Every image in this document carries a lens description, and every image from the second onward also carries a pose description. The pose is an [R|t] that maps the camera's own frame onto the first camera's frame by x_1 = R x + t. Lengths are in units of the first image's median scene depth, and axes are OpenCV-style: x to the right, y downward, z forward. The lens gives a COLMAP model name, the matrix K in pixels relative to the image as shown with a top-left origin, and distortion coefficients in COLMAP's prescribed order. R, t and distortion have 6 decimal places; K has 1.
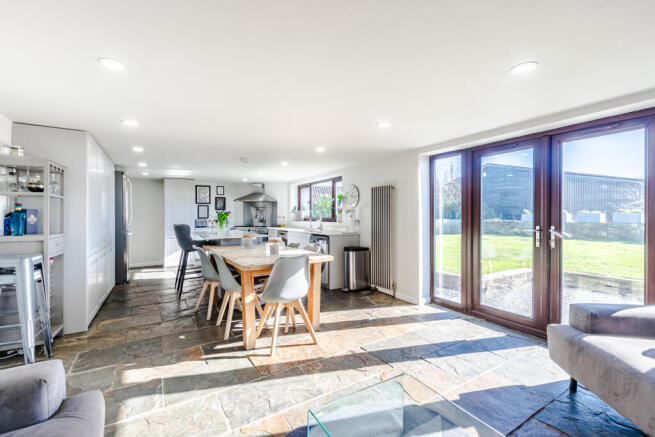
lens RADIAL K [[285.7, 0, 329.3], [0, 285.7, 217.0], [0, 0, 1]] dist [0.003538, 0.000643]
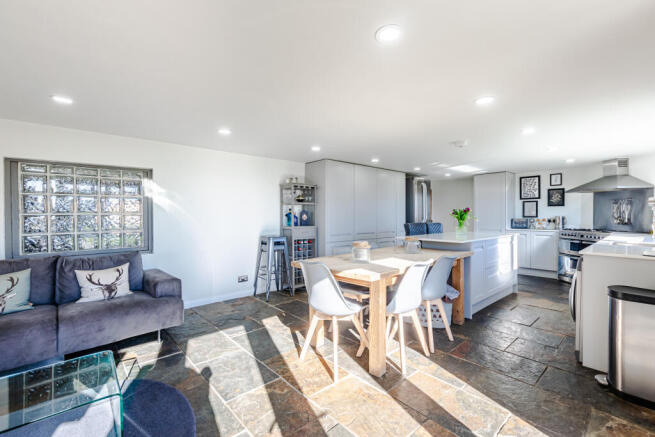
lens RADIAL K [[285.7, 0, 324.6], [0, 285.7, 214.7], [0, 0, 1]] dist [0.003538, 0.000643]
pose [[0.168396, -0.001798, -0.985718, 0.255112], [0.001018, 0.999998, -0.001650, -0.001729], [0.985719, -0.000726, 0.168397, 0.301878]]
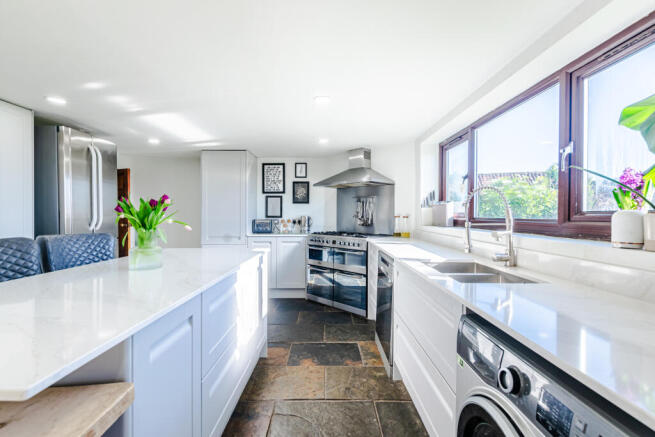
lens RADIAL K [[285.7, 0, 329.4], [0, 285.7, 216.5], [0, 0, 1]] dist [0.003538, 0.000643]
pose [[0.859019, 0.006584, -0.511902, -0.031101], [-0.003860, 0.999972, 0.006384, -0.001613], [0.511930, -0.003508, 0.859020, 0.547830]]
